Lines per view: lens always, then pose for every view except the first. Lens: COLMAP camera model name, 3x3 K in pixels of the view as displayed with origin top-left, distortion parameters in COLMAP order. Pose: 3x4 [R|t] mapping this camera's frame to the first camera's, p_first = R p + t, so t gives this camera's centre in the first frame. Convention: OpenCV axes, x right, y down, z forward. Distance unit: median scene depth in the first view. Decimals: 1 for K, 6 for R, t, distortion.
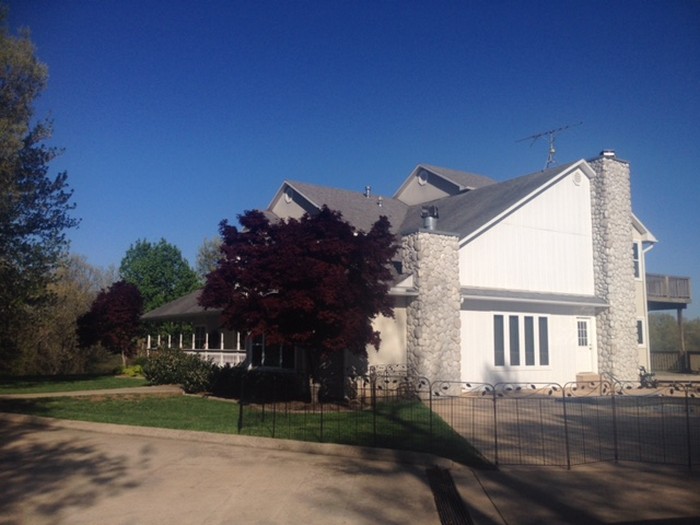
lens RADIAL K [[675.7, 0, 346.7], [0, 675.7, 259.2], [0, 0, 1]] dist [0.064919, 0.000000]
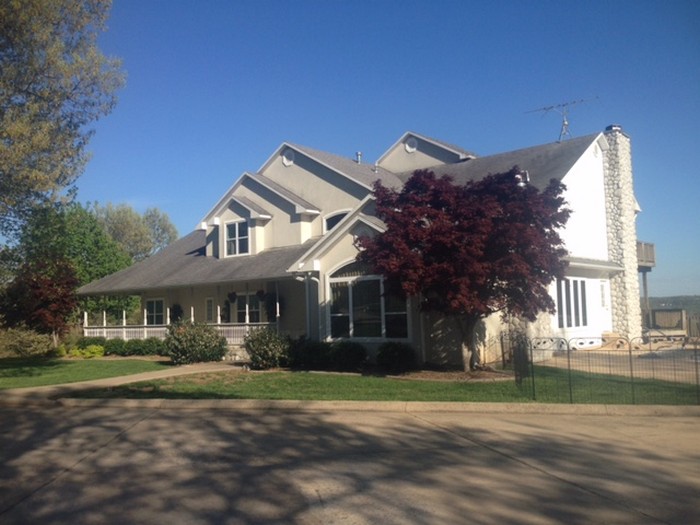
lens RADIAL K [[675.7, 0, 345.3], [0, 675.7, 260.5], [0, 0, 1]] dist [0.064919, 0.000000]
pose [[0.958652, -0.009566, 0.284419, -0.341251], [-0.003176, 0.999013, 0.044307, 0.007145], [-0.284562, -0.043378, 0.957676, 0.084325]]
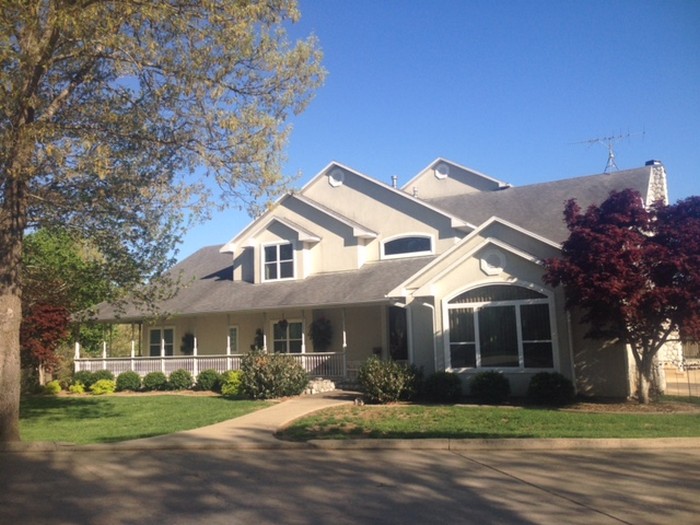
lens RADIAL K [[675.7, 0, 344.5], [0, 675.7, 261.7], [0, 0, 1]] dist [0.064919, 0.000000]
pose [[0.888739, 0.024156, 0.457777, -0.588629], [-0.024906, 0.999680, -0.004399, 0.023393], [-0.457737, -0.007492, 0.889056, 0.247296]]
